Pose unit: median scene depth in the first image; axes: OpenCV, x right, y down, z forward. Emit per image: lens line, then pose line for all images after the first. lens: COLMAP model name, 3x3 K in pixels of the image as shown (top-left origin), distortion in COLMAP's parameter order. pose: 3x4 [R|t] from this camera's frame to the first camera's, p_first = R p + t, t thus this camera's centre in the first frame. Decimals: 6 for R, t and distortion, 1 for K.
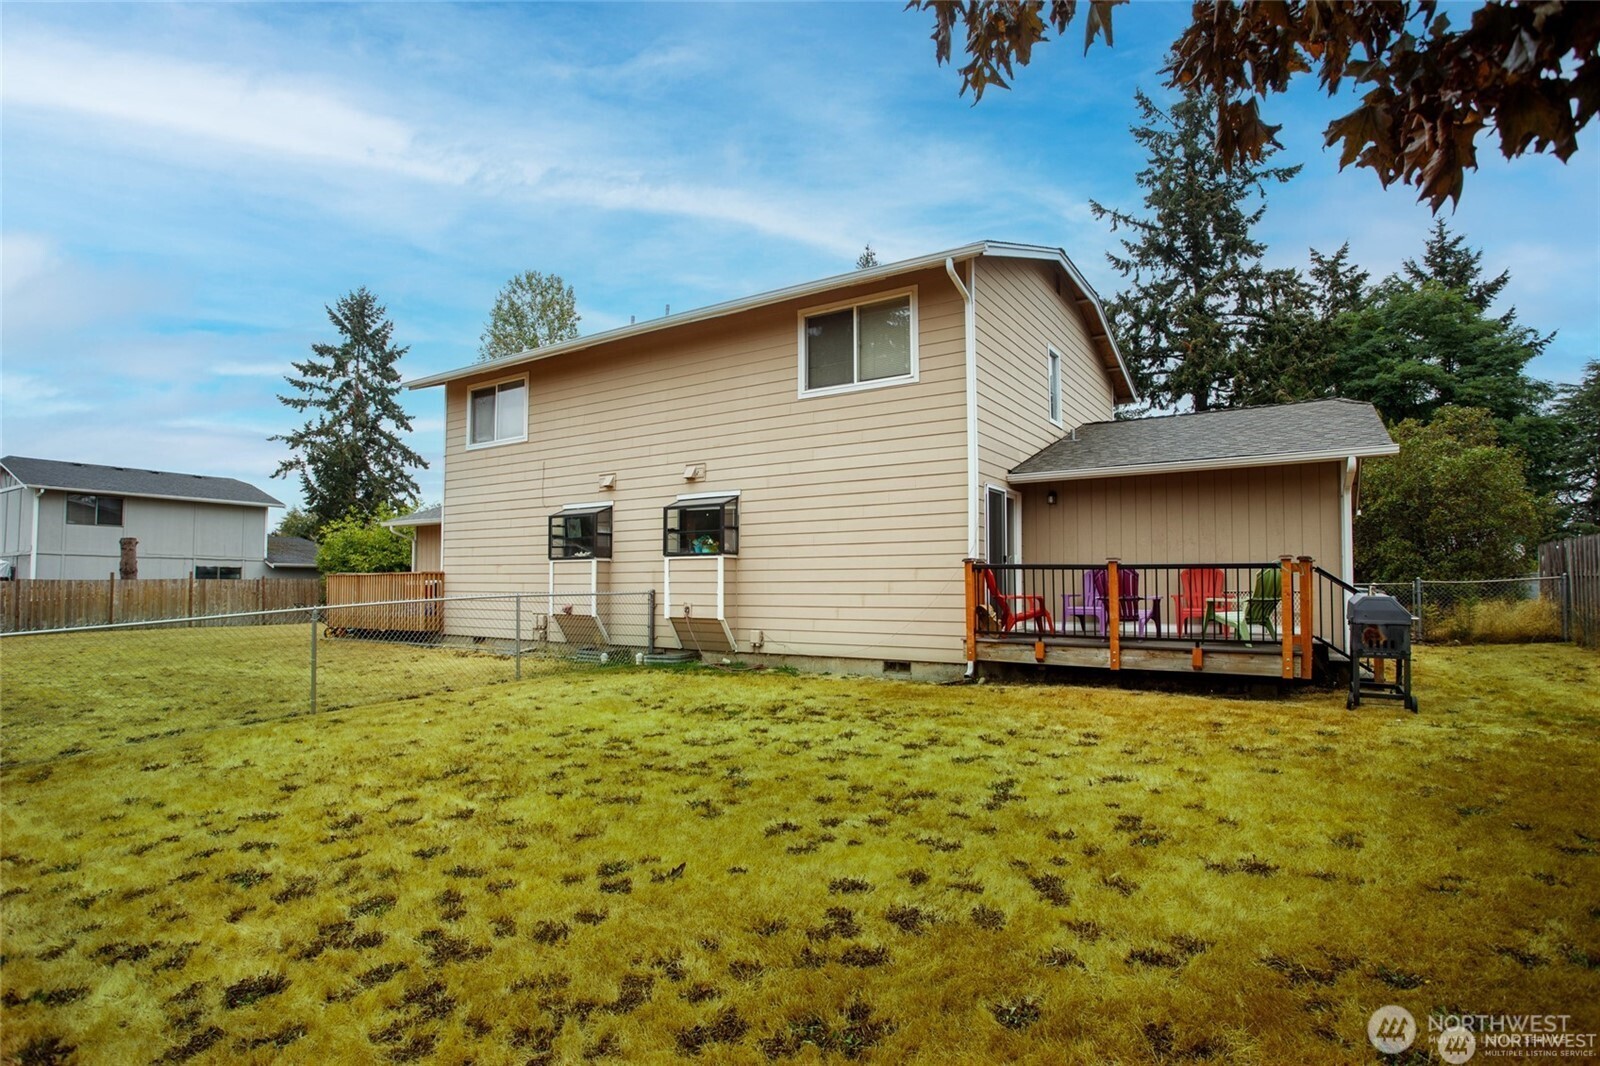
lens RADIAL K [[852.0, 0, 800.0], [0, 852.0, 533.0], [0, 0, 1]] dist [0.000043, -0.000001]
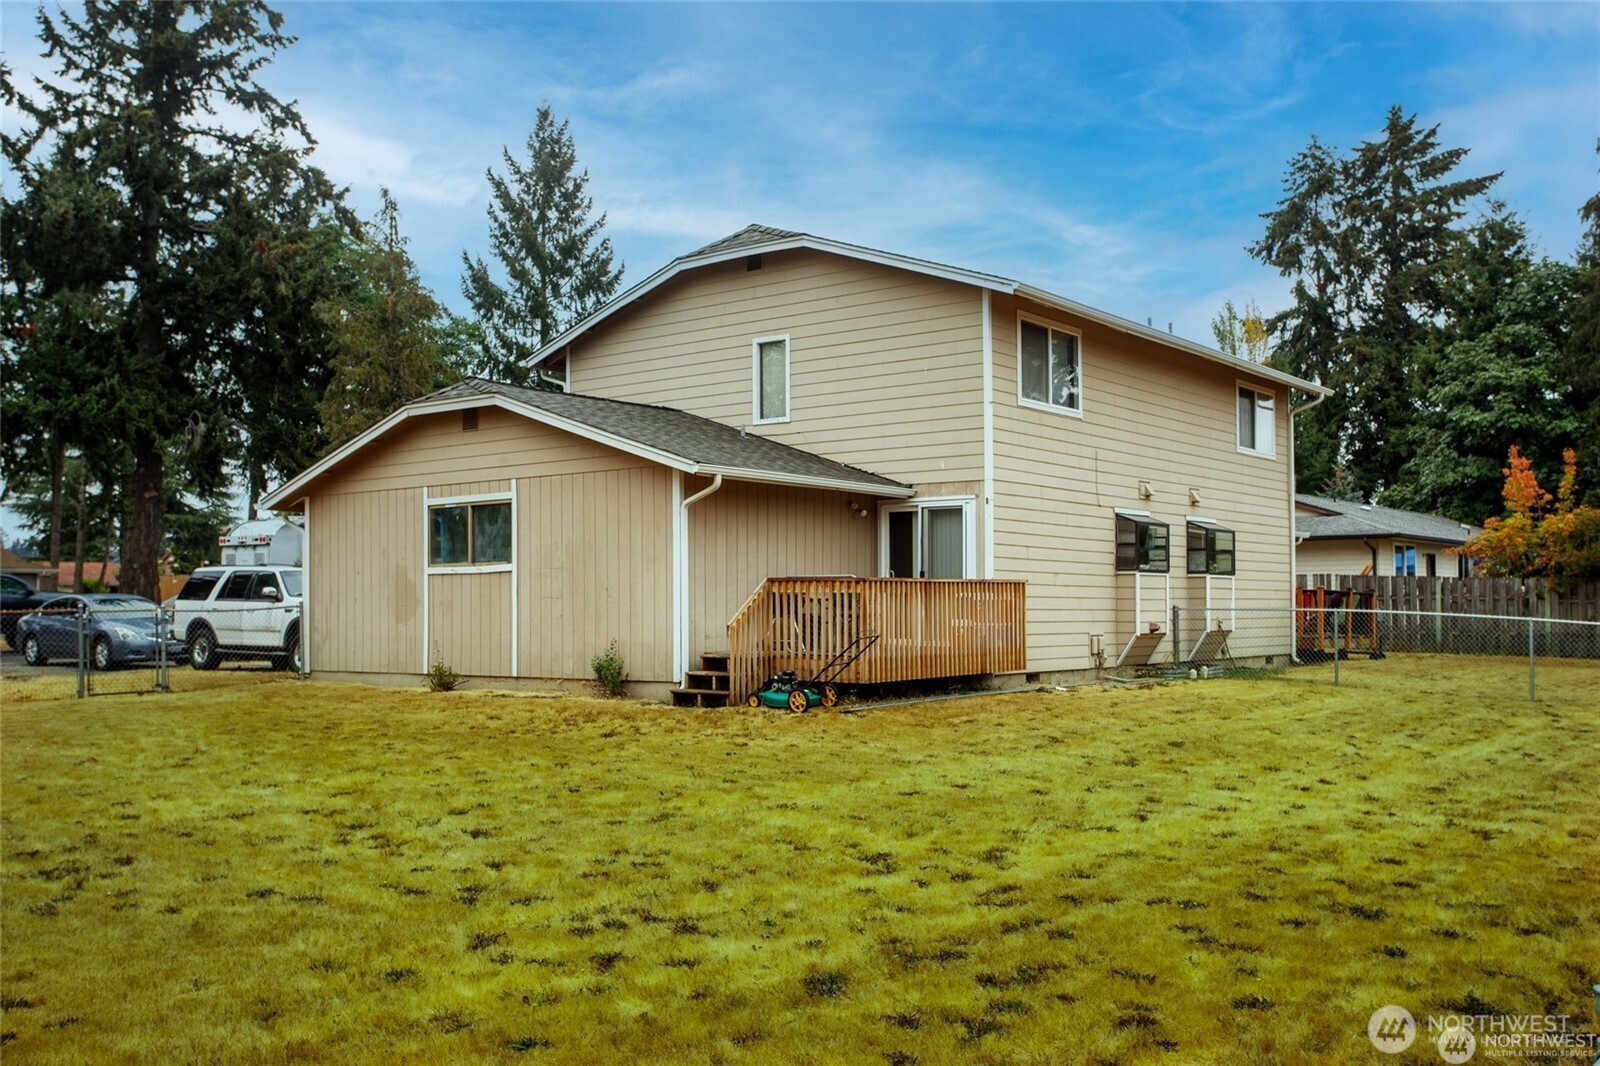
lens RADIAL K [[1527.9, 0, 800.0], [0, 1527.9, 533.0], [0, 0, 1]] dist [-0.000934, -0.000410]
pose [[0.058080, 0.047551, 0.997179, -1.870345], [-0.062325, 0.997089, -0.043917, 0.082000], [-0.996365, -0.059599, 0.060874, 1.249190]]
